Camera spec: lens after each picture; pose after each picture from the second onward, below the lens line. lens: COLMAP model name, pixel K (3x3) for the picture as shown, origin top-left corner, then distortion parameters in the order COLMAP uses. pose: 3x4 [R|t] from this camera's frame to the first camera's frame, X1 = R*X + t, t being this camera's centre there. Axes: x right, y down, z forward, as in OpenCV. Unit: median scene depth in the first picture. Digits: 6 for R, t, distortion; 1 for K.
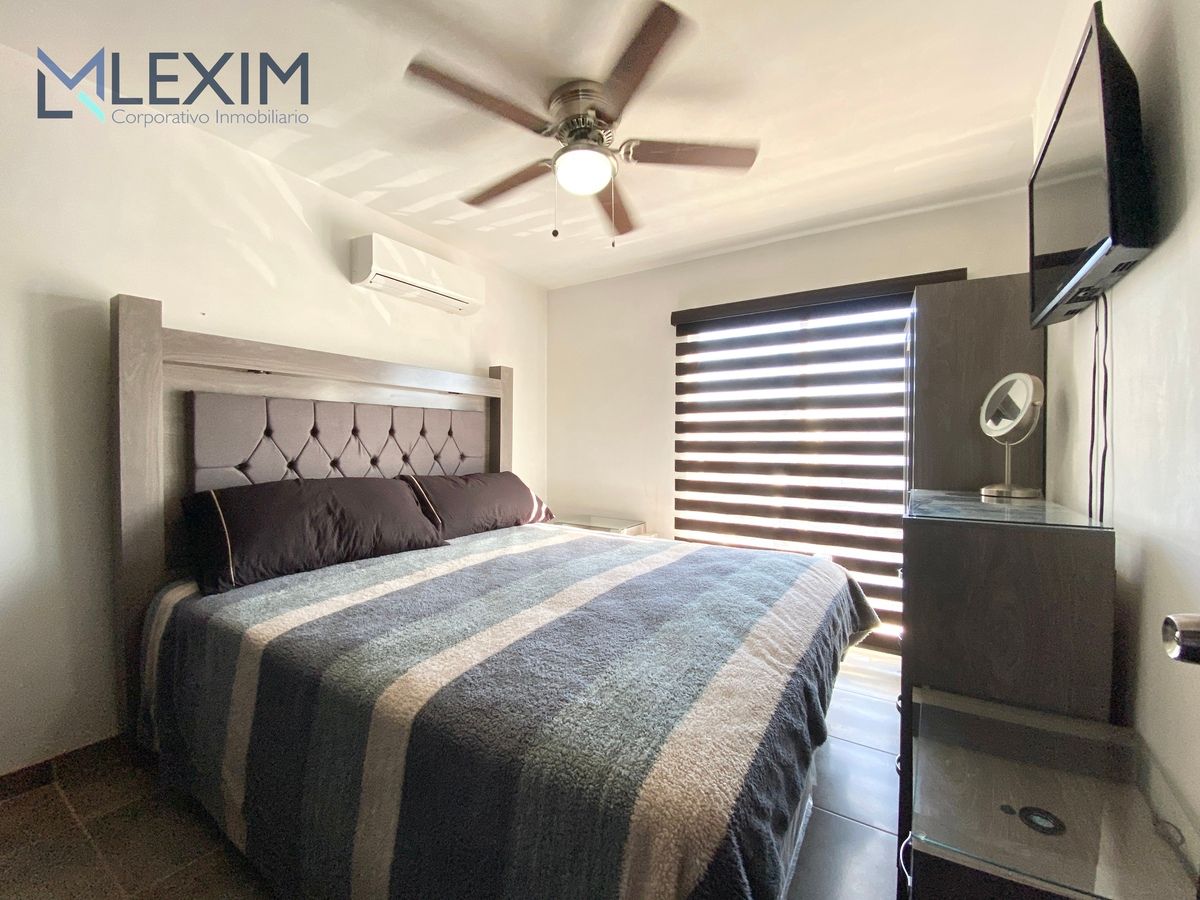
lens RADIAL K [[485.7, 0, 602.2], [0, 485.7, 445.8], [0, 0, 1]] dist [0.000763, -0.000543]
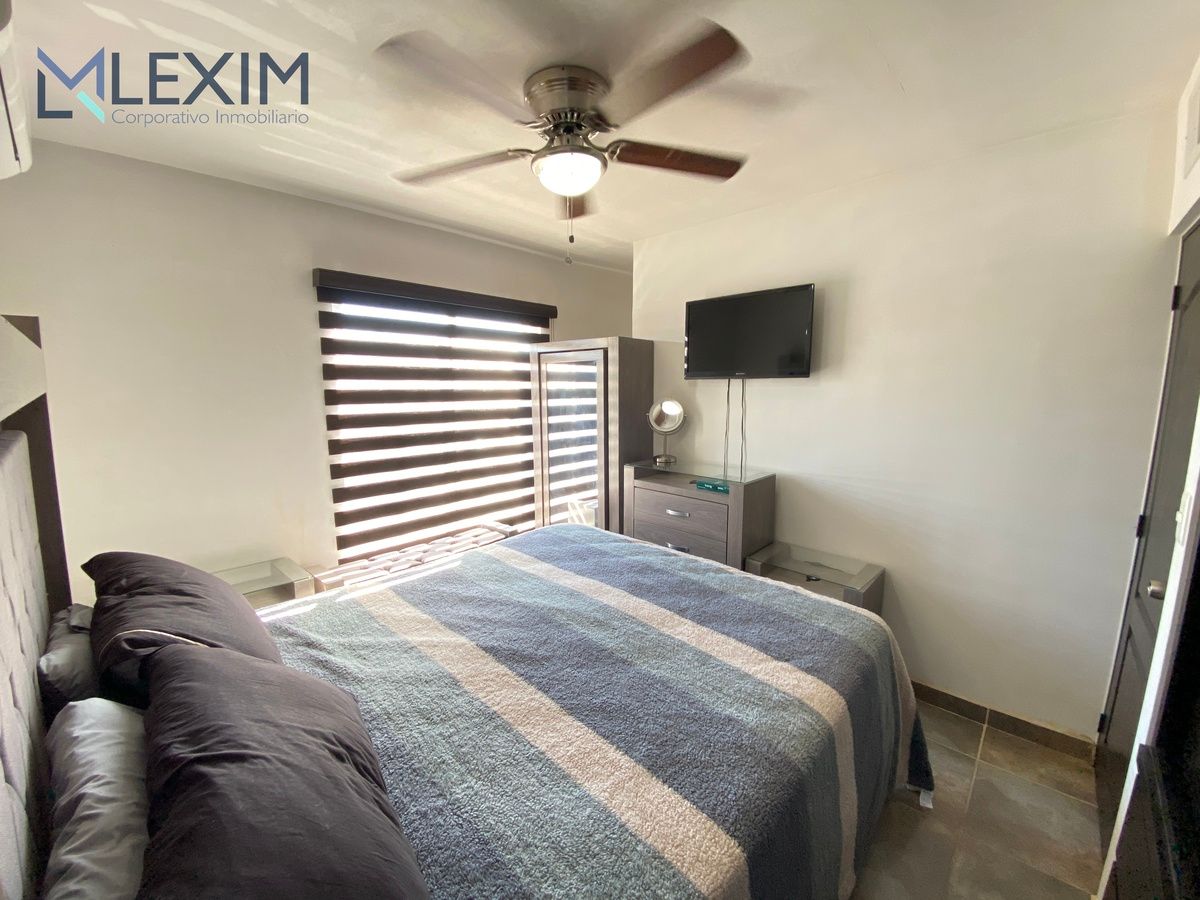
lens RADIAL K [[485.7, 0, 600.9], [0, 485.7, 450.2], [0, 0, 1]] dist [0.000763, -0.000543]
pose [[0.169385, -0.151479, 0.973839, -0.808564], [-0.001974, 0.988063, 0.154035, -0.175228], [-0.985548, -0.028014, 0.167064, 0.662863]]
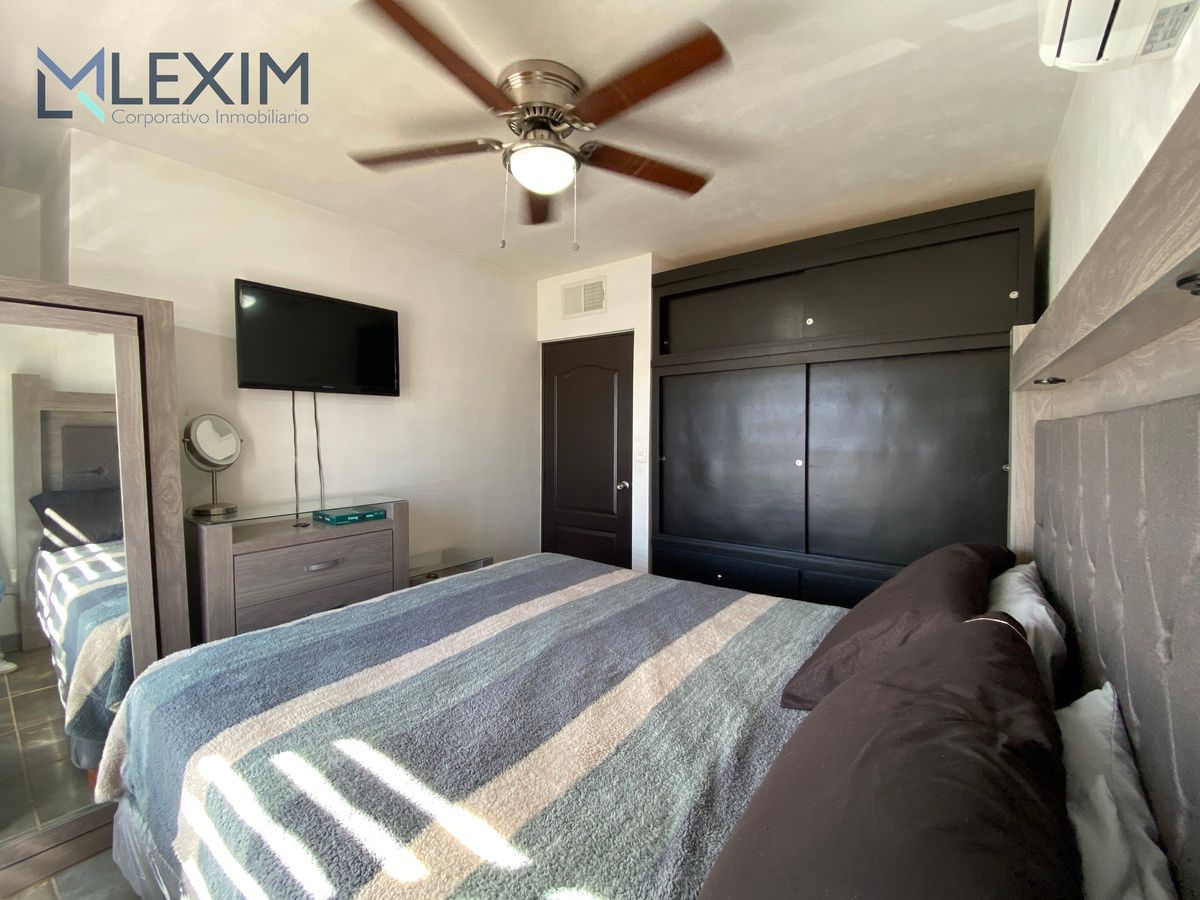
lens RADIAL K [[485.7, 0, 595.9], [0, 485.7, 445.2], [0, 0, 1]] dist [0.000763, -0.000543]
pose [[-0.998104, -0.019473, 0.058397, -0.143237], [-0.017114, 0.999028, 0.040626, -0.098704], [-0.059131, 0.039550, -0.997466, 1.614896]]
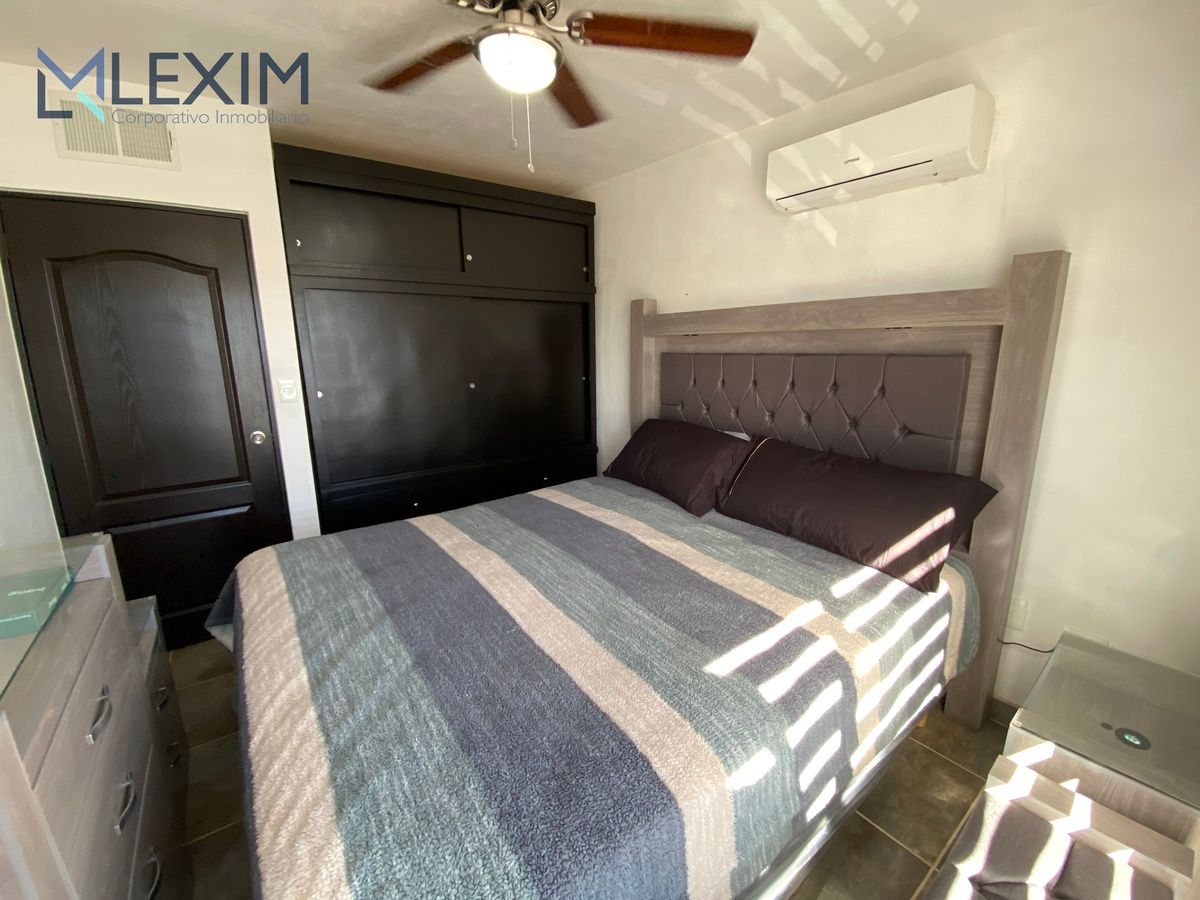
lens RADIAL K [[485.7, 0, 592.7], [0, 485.7, 449.6], [0, 0, 1]] dist [0.000763, -0.000543]
pose [[-0.348788, 0.183630, -0.919036, 0.618723], [0.007804, 0.981152, 0.193079, -0.100532], [0.937169, 0.060172, -0.343647, 1.182043]]
